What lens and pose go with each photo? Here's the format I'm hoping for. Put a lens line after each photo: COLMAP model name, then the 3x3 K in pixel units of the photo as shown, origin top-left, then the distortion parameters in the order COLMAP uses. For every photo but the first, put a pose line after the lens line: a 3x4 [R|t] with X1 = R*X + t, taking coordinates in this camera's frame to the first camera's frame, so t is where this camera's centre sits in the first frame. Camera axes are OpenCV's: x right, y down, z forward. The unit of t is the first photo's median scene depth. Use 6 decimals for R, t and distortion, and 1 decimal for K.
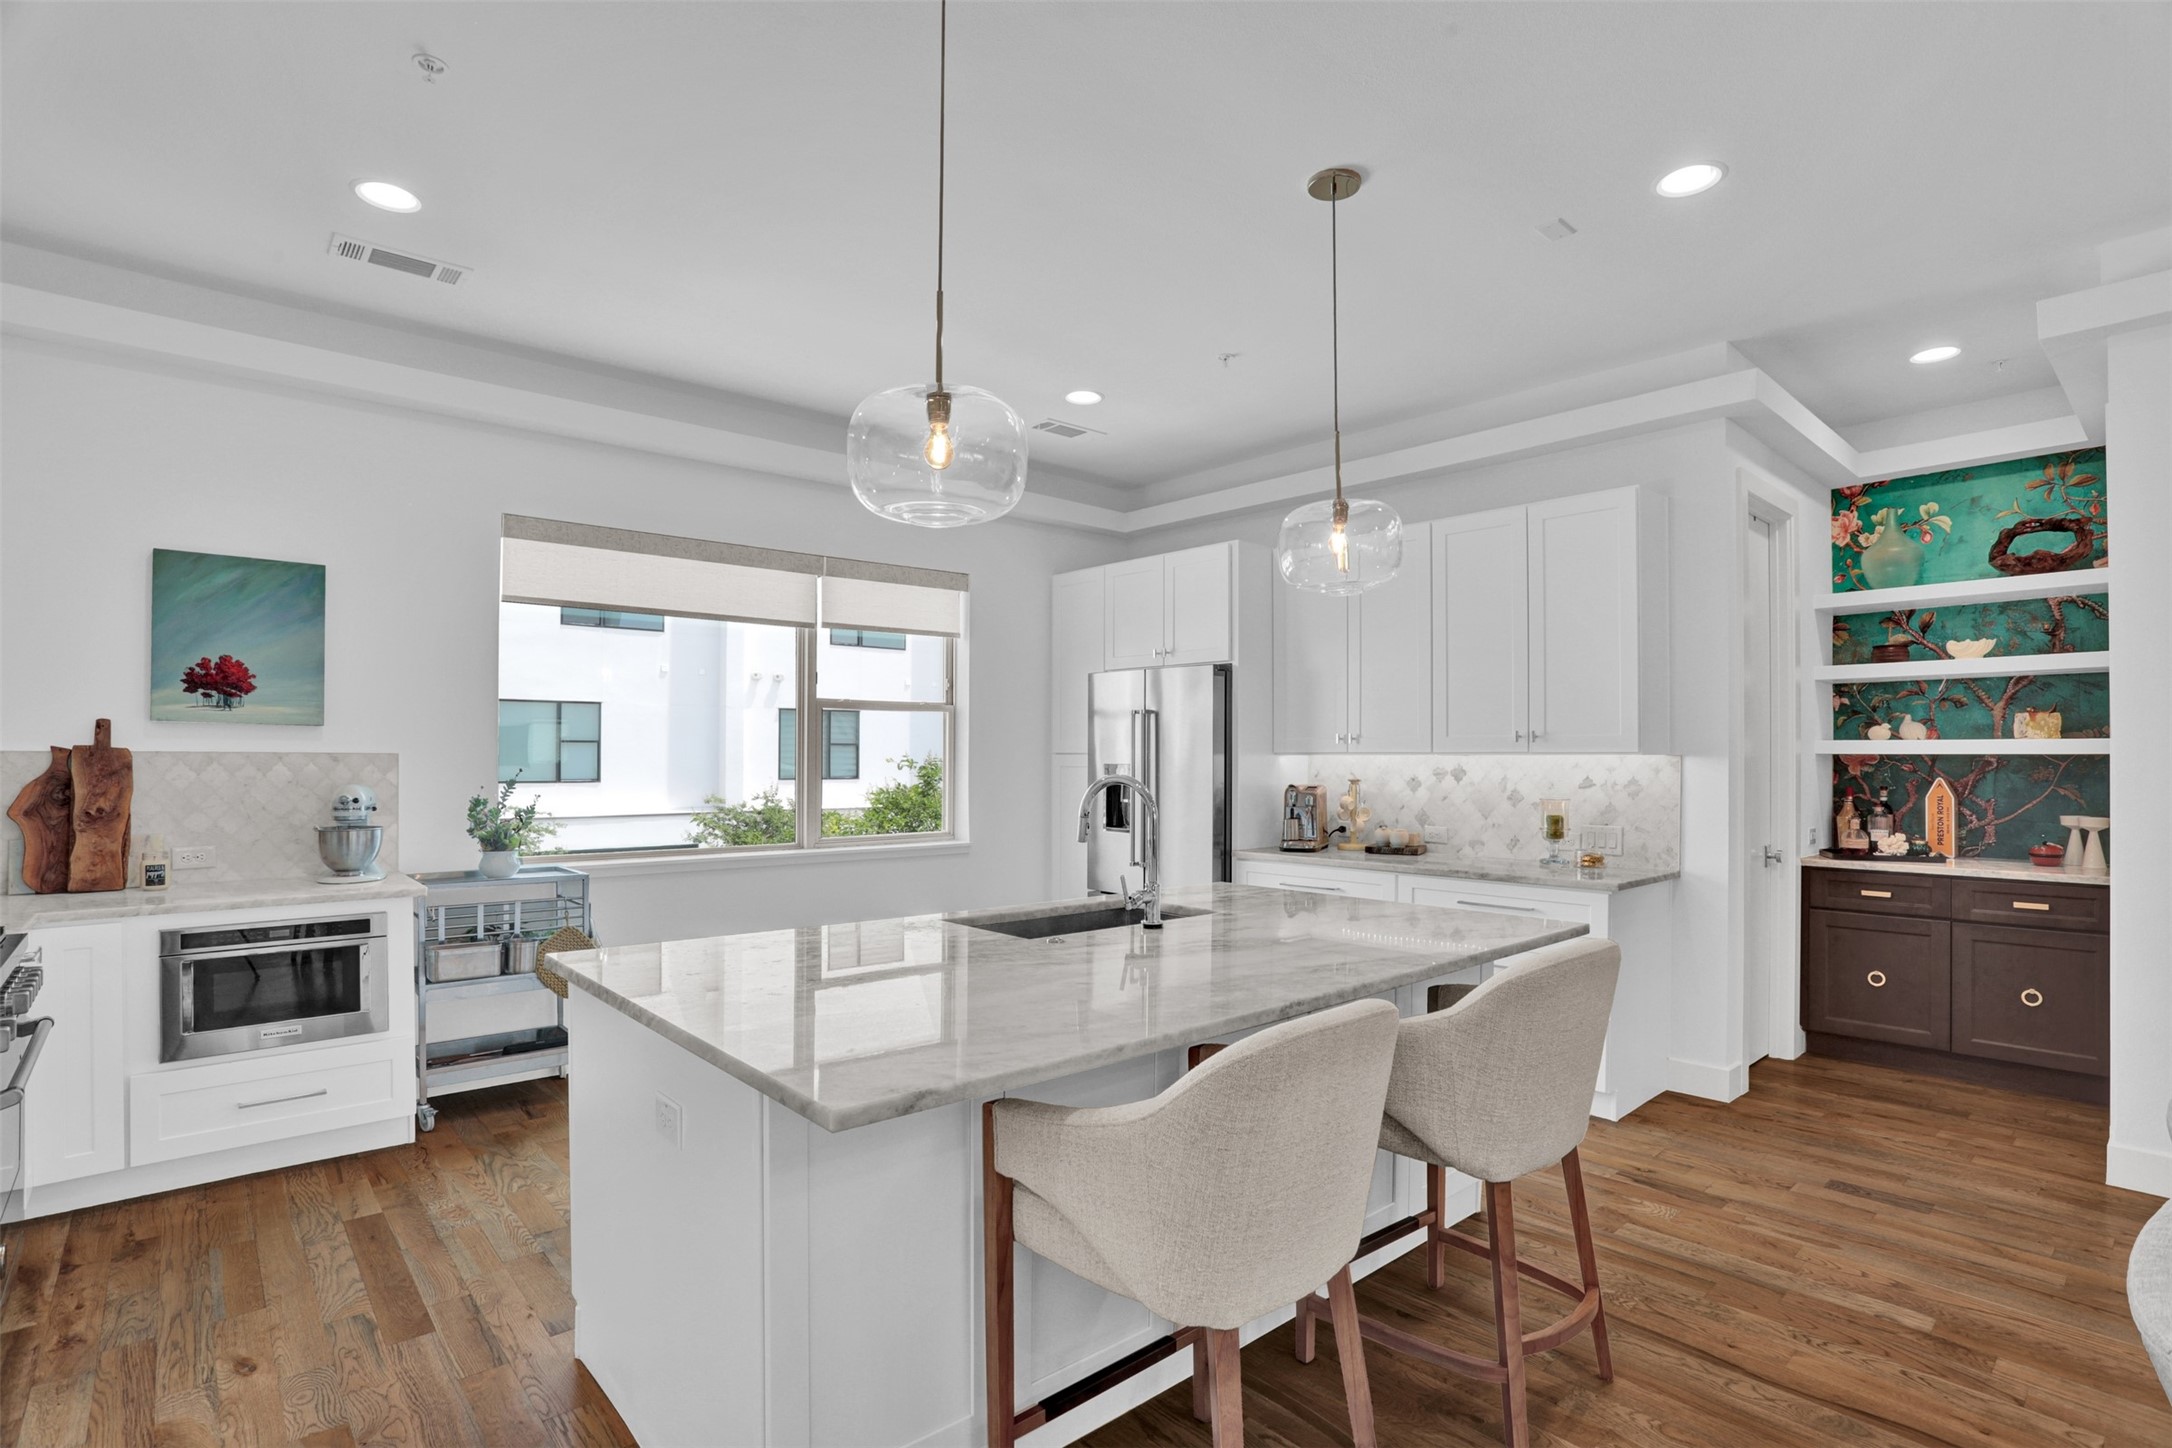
lens RADIAL K [[1075.4, 0, 1072.7], [0, 1075.4, 733.2], [0, 0, 1]] dist [-0.039378, 0.006648]
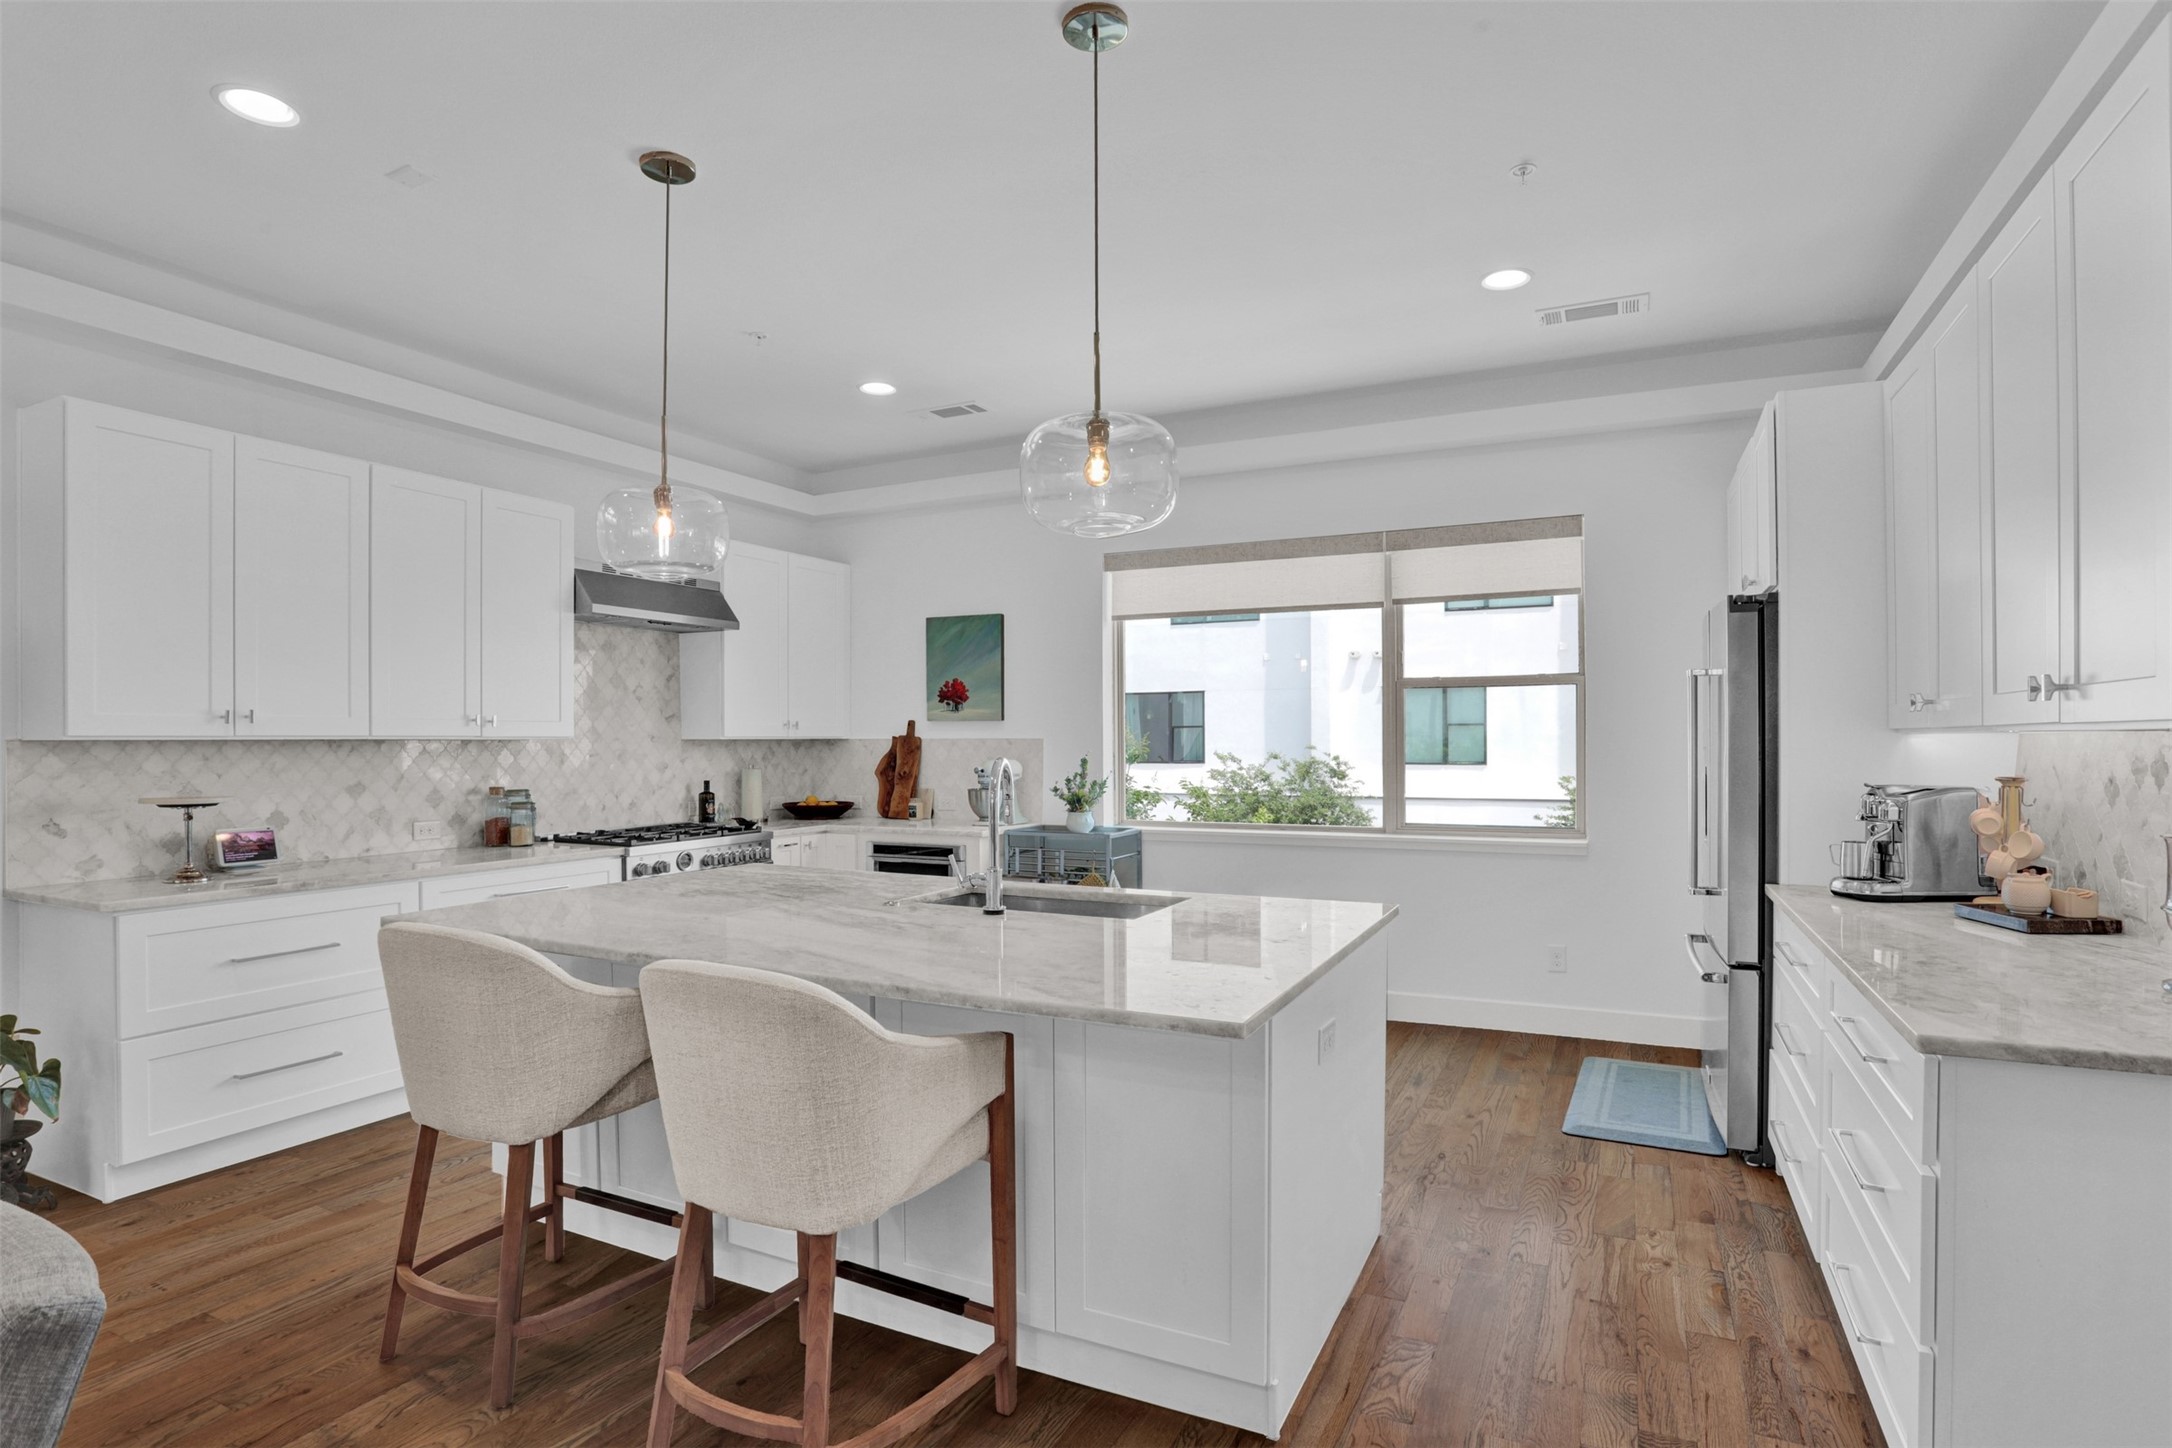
lens RADIAL K [[1075.4, 0, 1094.8], [0, 1075.4, 731.7], [0, 0, 1]] dist [-0.039378, 0.006648]
pose [[0.401105, -0.010238, -0.915975, 0.790400], [0.023359, 0.999727, -0.000945, 0.013829], [0.915734, -0.021017, 0.401235, 0.538841]]
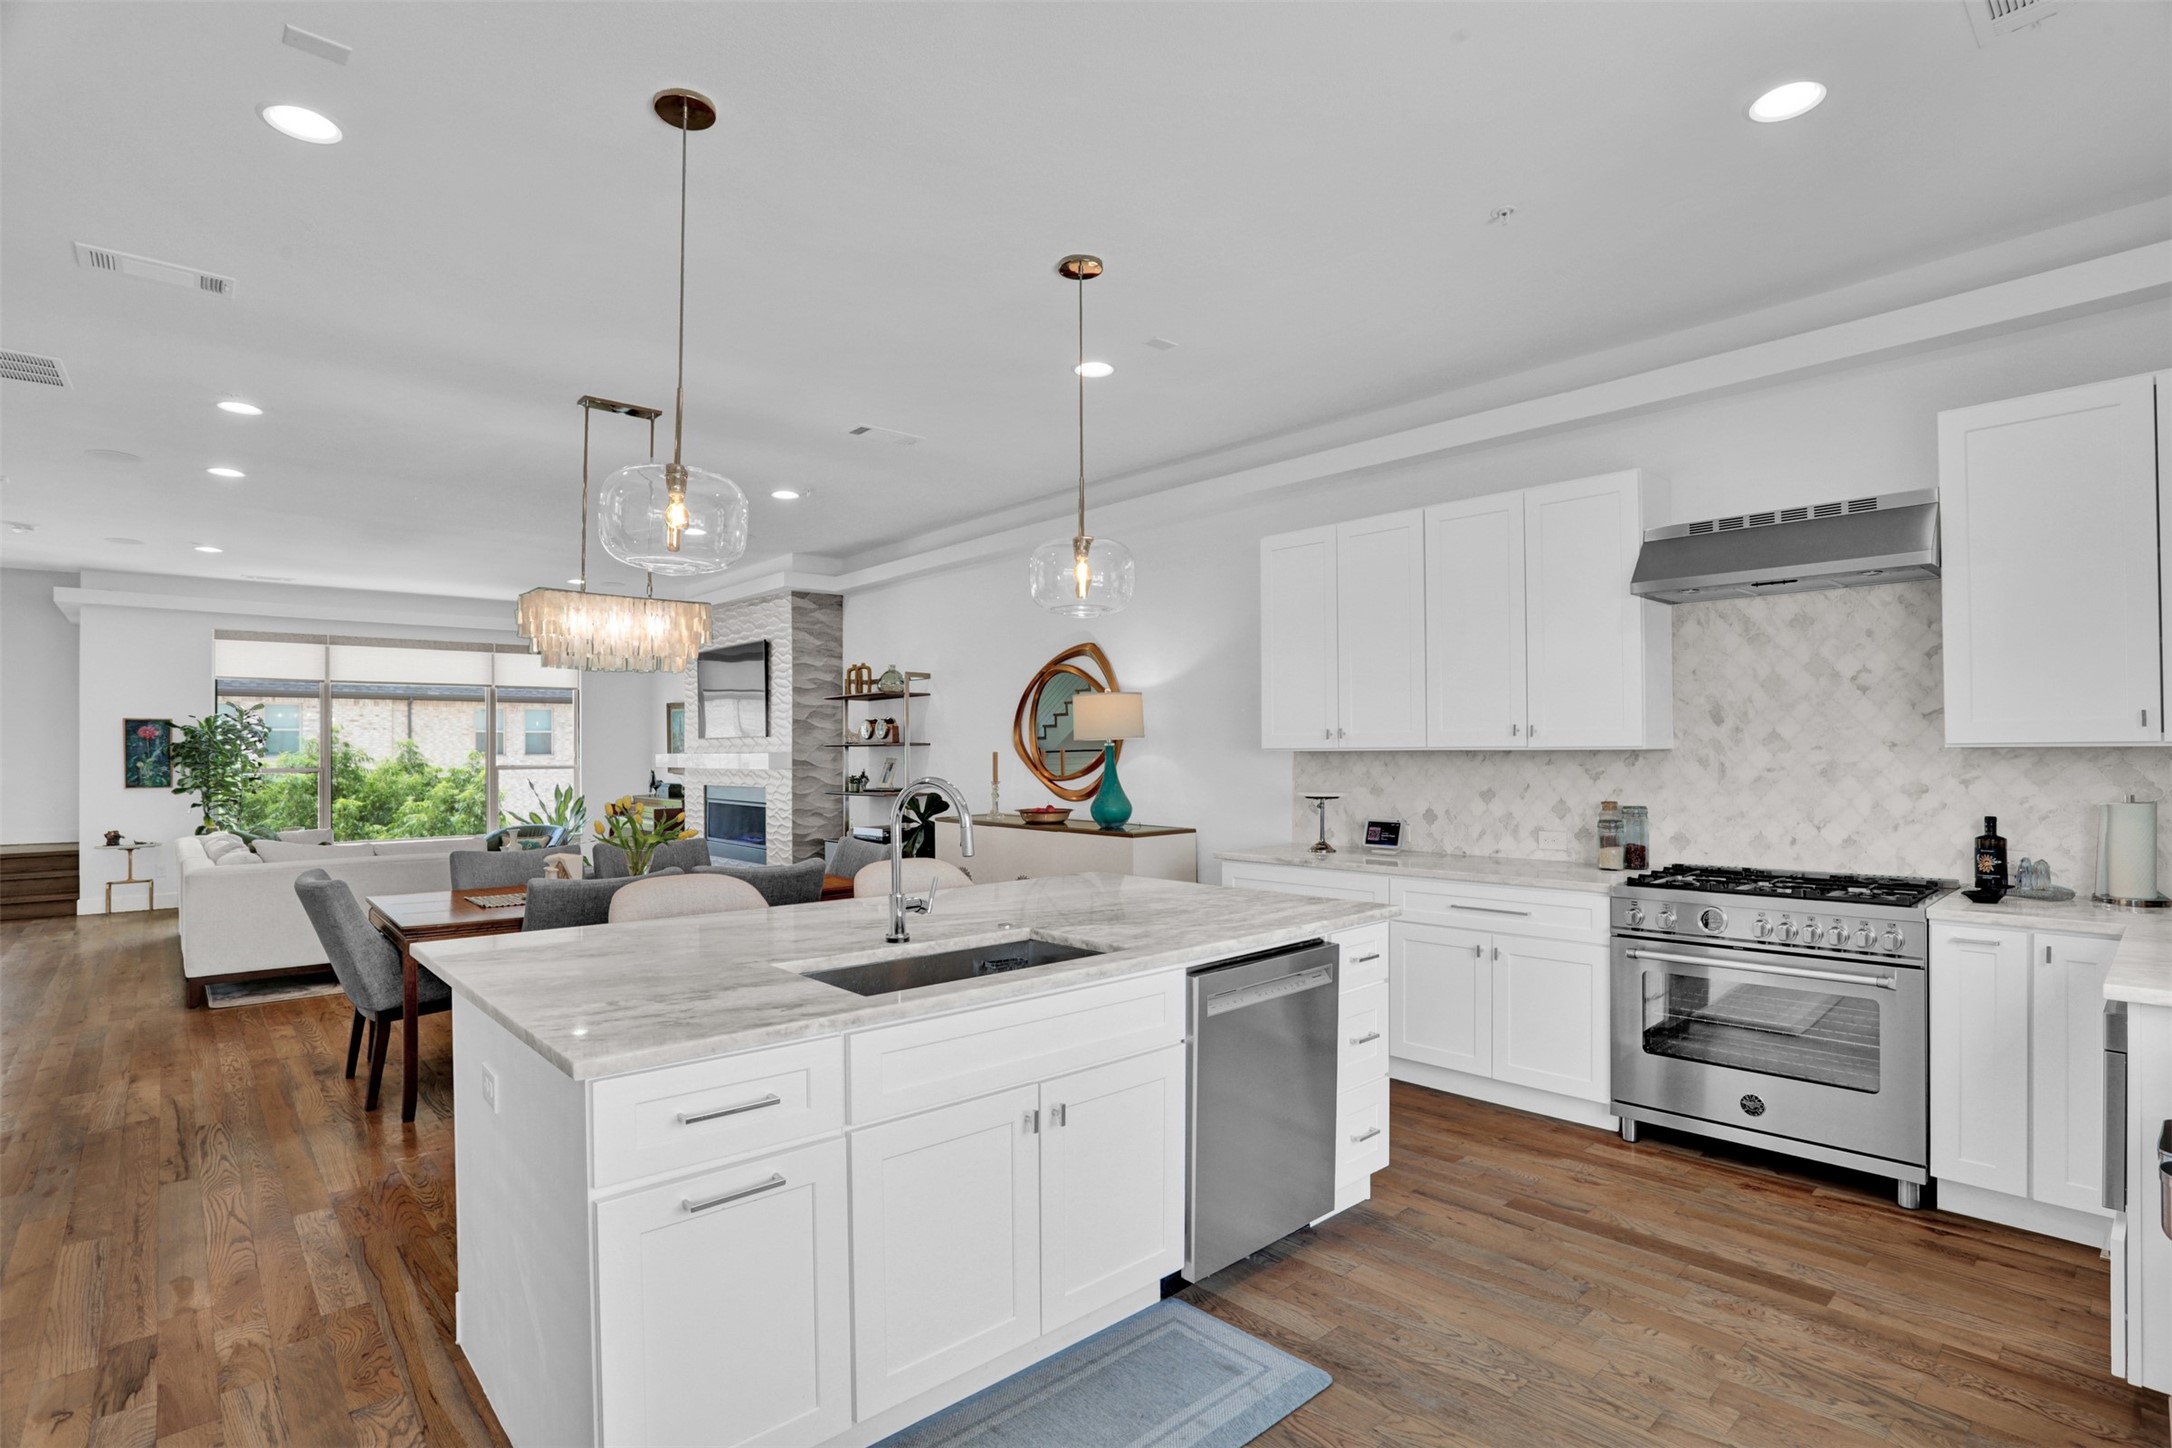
lens RADIAL K [[1075.4, 0, 1104.7], [0, 1075.4, 736.2], [0, 0, 1]] dist [-0.039378, 0.006648]
pose [[-0.999222, 0.001995, -0.039391, -0.050265], [0.003445, 0.999318, -0.036778, 0.031272], [0.039290, -0.036885, -0.998547, 1.511934]]
